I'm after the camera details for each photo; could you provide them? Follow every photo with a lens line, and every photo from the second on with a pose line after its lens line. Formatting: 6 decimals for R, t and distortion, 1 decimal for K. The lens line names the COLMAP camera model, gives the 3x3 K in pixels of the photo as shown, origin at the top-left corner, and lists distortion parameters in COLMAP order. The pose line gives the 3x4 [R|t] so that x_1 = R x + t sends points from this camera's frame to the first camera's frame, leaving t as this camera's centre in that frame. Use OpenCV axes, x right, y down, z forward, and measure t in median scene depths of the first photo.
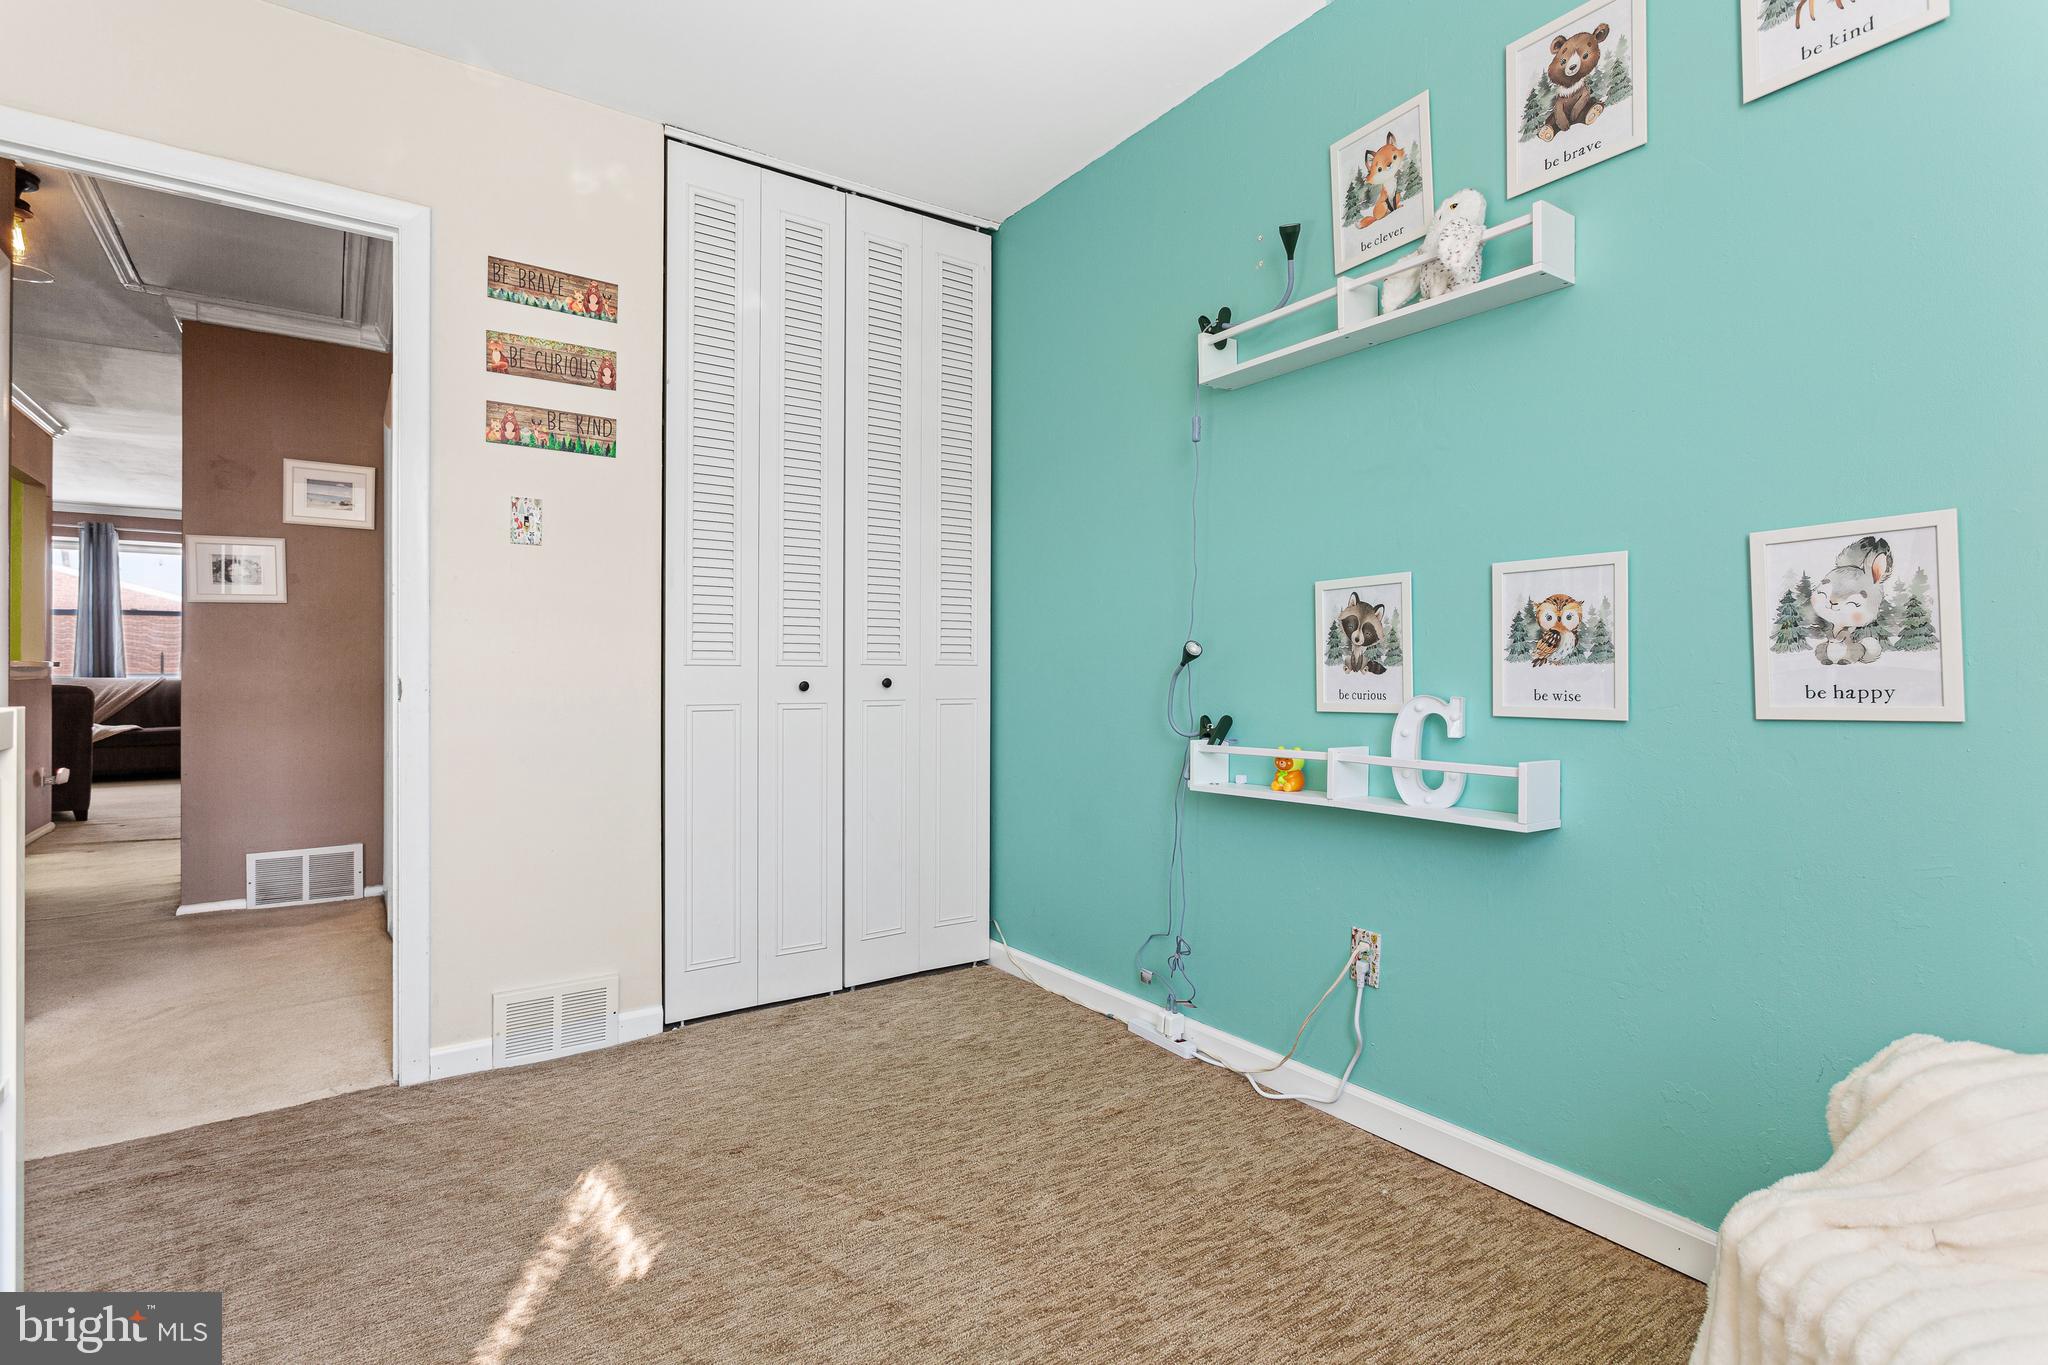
lens RADIAL K [[983.2, 0, 1014.9], [0, 983.2, 669.9], [0, 0, 1]] dist [-0.007655, 0.000740]
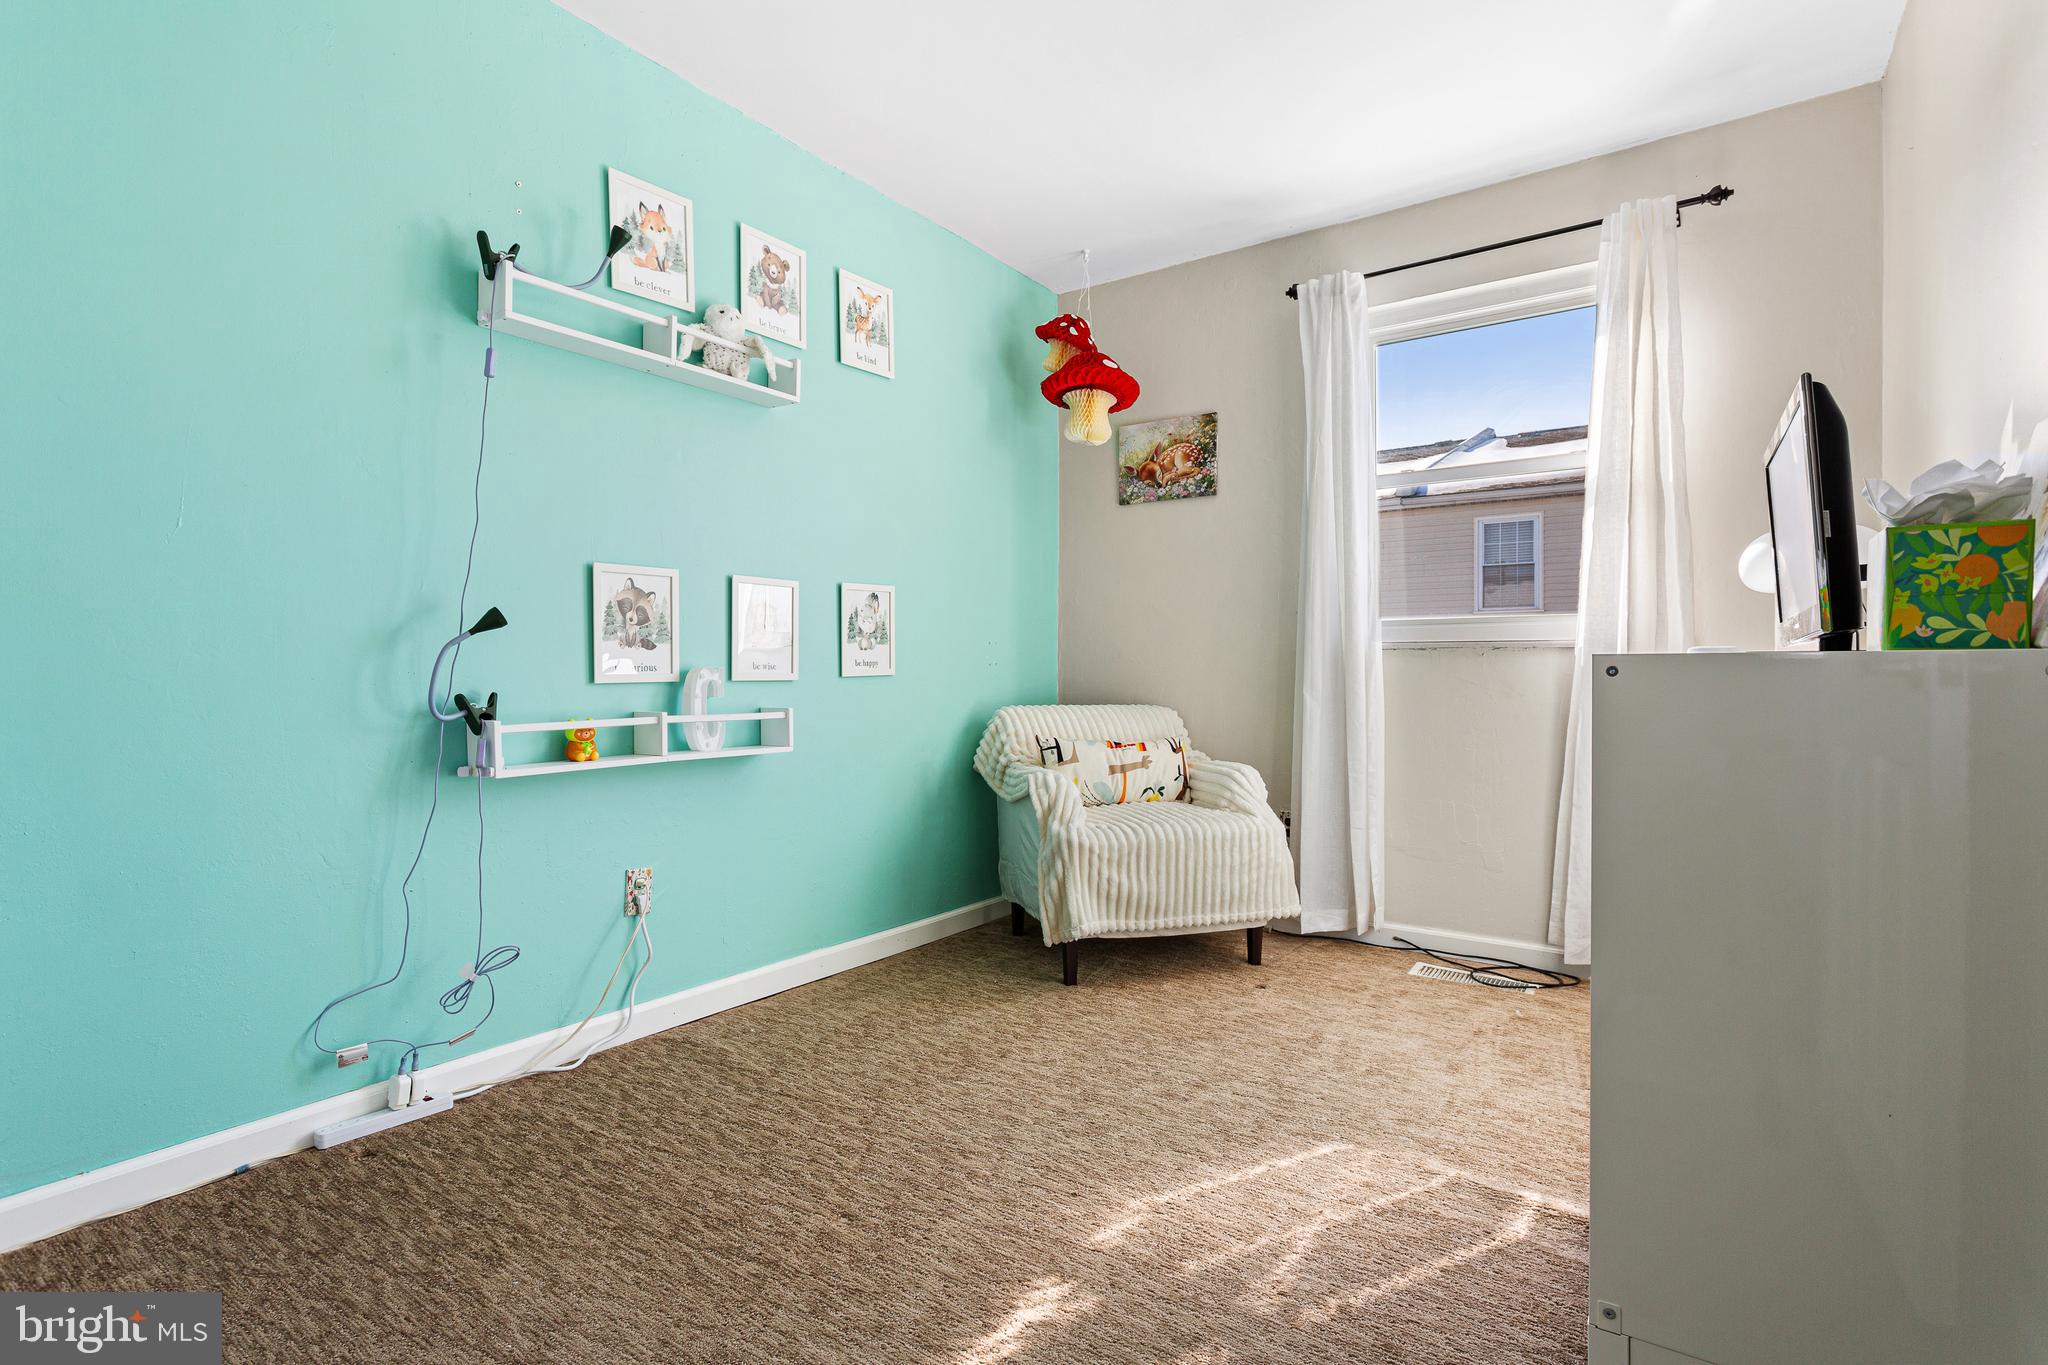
lens RADIAL K [[983.2, 0, 1021.5], [0, 983.2, 679.0], [0, 0, 1]] dist [-0.007655, 0.000740]
pose [[-0.344565, -0.006128, 0.938743, -0.910033], [-0.003599, 0.999980, 0.005206, 0.032020], [-0.938756, -0.001585, -0.344580, 0.988898]]
